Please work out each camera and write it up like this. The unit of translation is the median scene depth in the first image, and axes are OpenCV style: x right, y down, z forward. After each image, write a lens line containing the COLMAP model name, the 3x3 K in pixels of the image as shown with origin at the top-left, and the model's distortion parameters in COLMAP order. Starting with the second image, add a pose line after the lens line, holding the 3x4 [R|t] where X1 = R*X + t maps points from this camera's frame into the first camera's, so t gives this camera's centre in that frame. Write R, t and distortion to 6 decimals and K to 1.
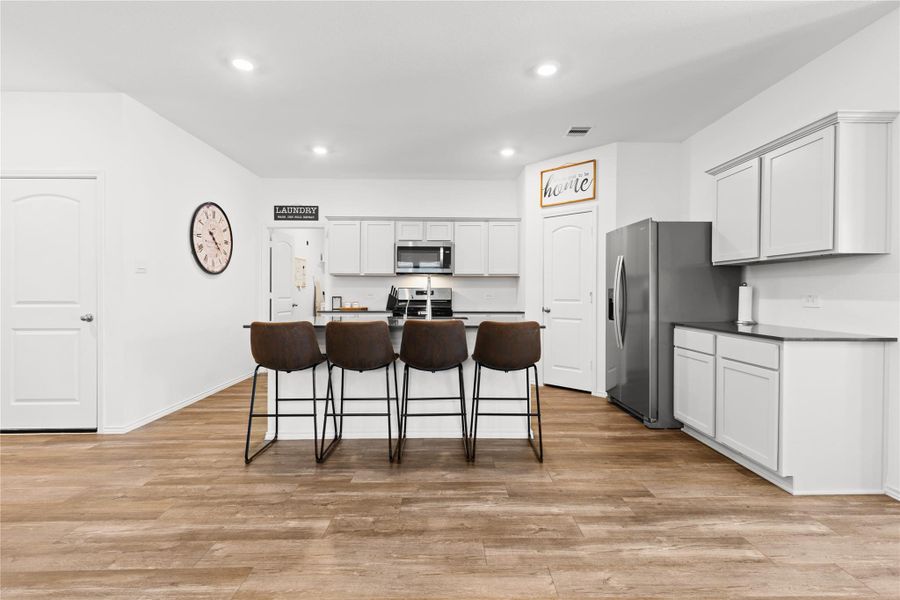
lens RADIAL K [[409.4, 0, 459.0], [0, 409.4, 291.3], [0, 0, 1]] dist [0.001150, -0.001052]
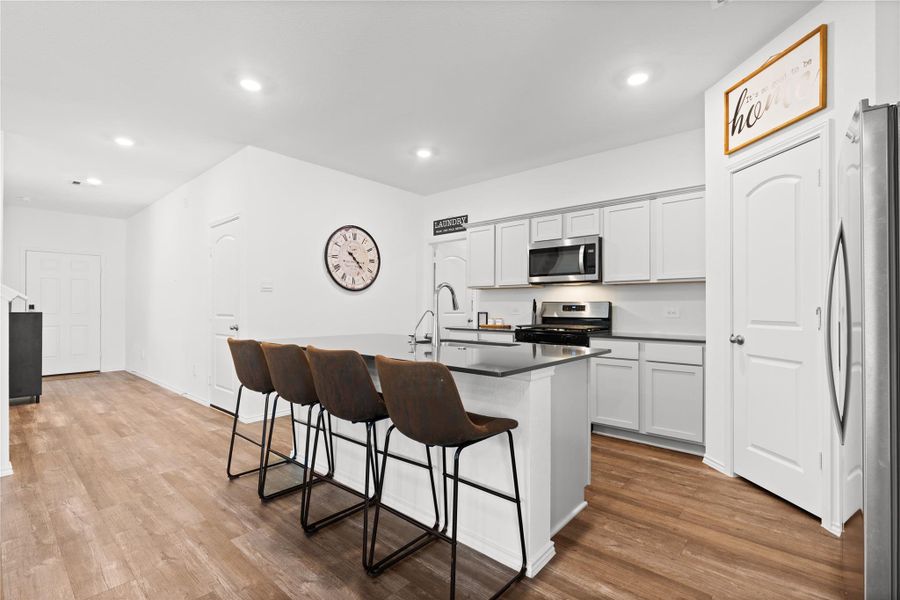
lens RADIAL K [[409.4, 0, 454.2], [0, 409.4, 303.5], [0, 0, 1]] dist [0.001150, -0.001052]
pose [[0.738352, -0.006540, -0.674384, 0.330506], [0.002728, 0.999974, -0.006711, -0.000179], [0.674410, 0.003116, 0.738350, 0.369147]]
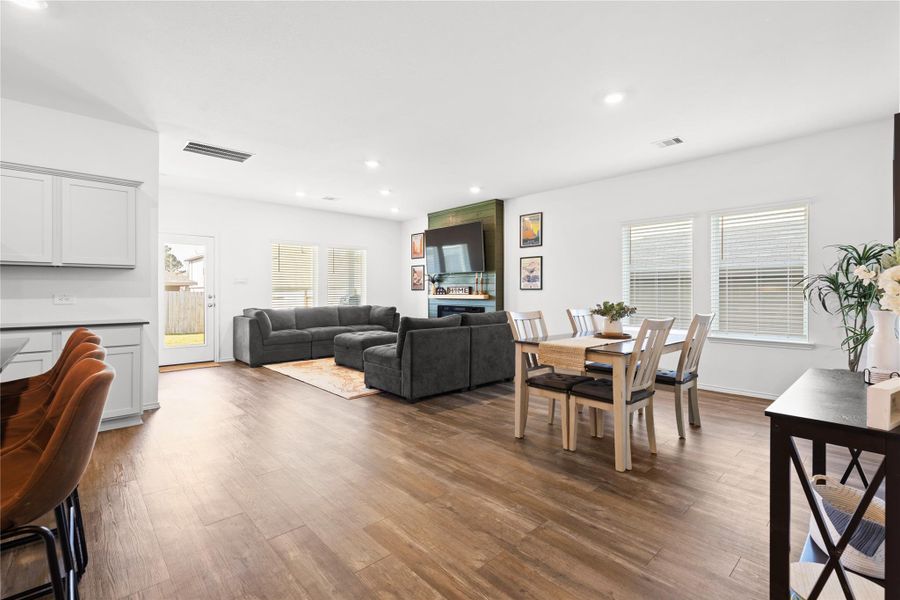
lens RADIAL K [[409.4, 0, 453.0], [0, 409.4, 298.2], [0, 0, 1]] dist [0.001150, -0.001052]
pose [[-0.662312, -0.013098, 0.749113, -0.568585], [-0.003094, 0.999886, 0.014747, -0.002044], [-0.749221, 0.007449, -0.662278, 0.580992]]
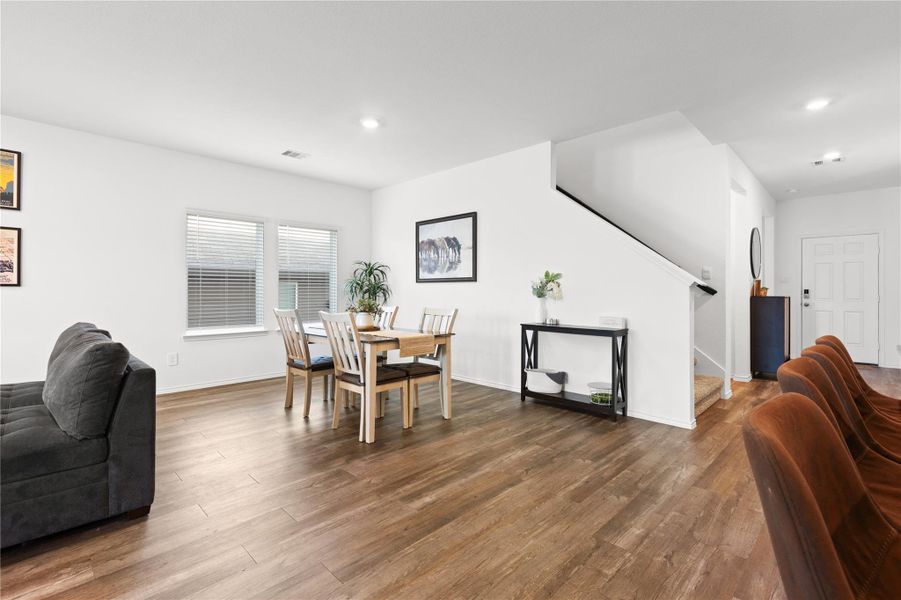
lens RADIAL K [[409.8, 0, 454.3], [0, 409.8, 292.7], [0, 0, 1]] dist [0.001150, -0.001052]
pose [[-0.720887, 0.000582, -0.693052, 0.254303], [-0.000500, 0.999999, 0.001360, -0.000063], [0.693052, 0.001327, -0.720886, 0.613305]]
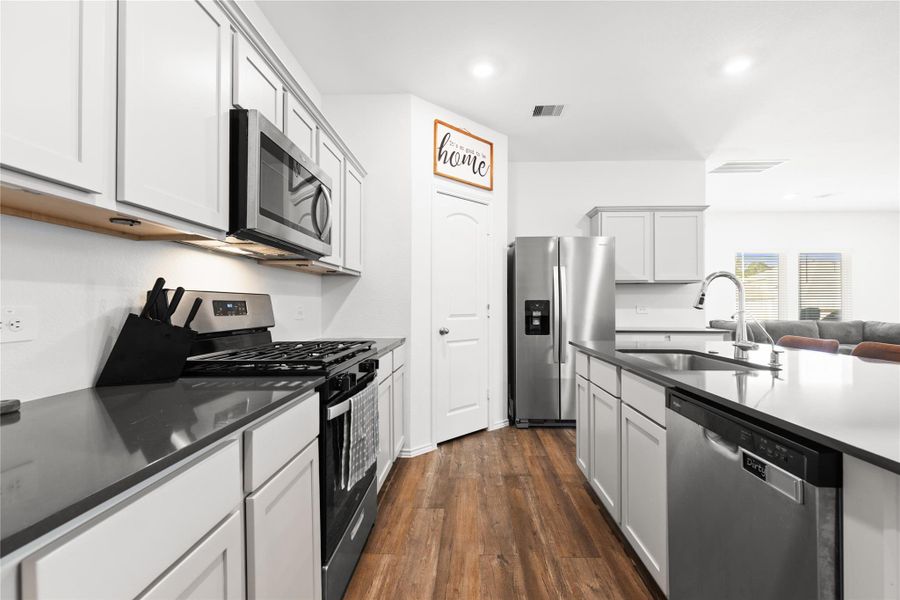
lens RADIAL K [[409.4, 0, 456.2], [0, 409.4, 298.1], [0, 0, 1]] dist [0.001150, -0.001052]
pose [[0.052948, 0.007813, 0.998567, -0.488547], [-0.005299, 0.999958, -0.007543, -0.003838], [-0.998583, -0.004892, 0.052987, 1.021987]]
